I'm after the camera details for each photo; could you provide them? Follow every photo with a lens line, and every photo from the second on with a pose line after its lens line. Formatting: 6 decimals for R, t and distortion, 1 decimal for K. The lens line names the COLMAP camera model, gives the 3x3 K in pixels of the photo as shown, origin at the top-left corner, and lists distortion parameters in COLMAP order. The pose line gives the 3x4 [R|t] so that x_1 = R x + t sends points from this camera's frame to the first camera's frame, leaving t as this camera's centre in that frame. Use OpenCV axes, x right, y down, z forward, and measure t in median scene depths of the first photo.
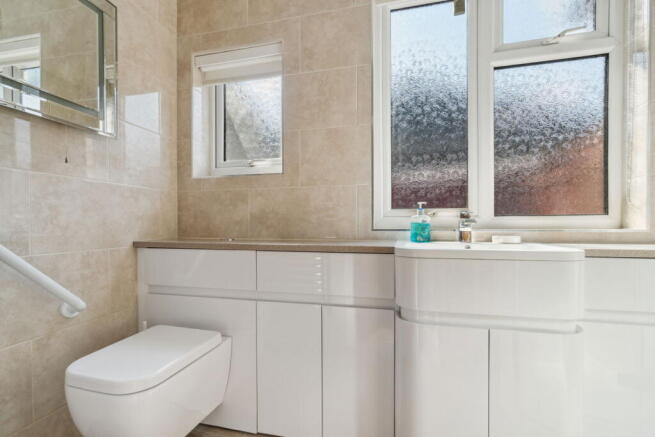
lens RADIAL K [[302.6, 0, 325.1], [0, 302.6, 223.5], [0, 0, 1]] dist [0.001110, 0.000285]
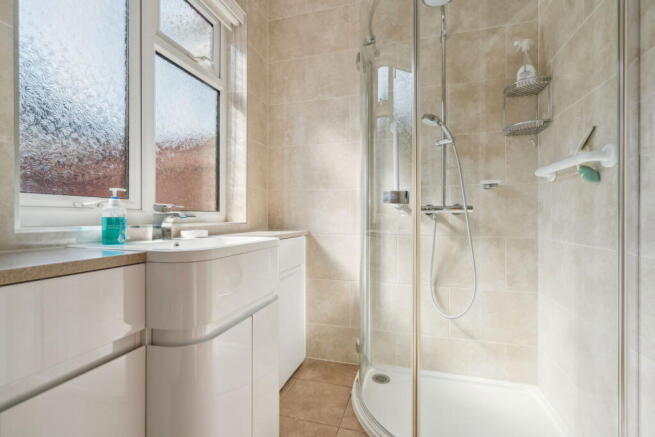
lens RADIAL K [[302.6, 0, 327.6], [0, 302.6, 217.4], [0, 0, 1]] dist [0.001110, 0.000285]
pose [[0.033612, 0.001717, 0.999433, -0.382054], [-0.001976, 0.999997, -0.001651, -0.002341], [-0.999433, -0.001920, 0.033615, 0.475649]]
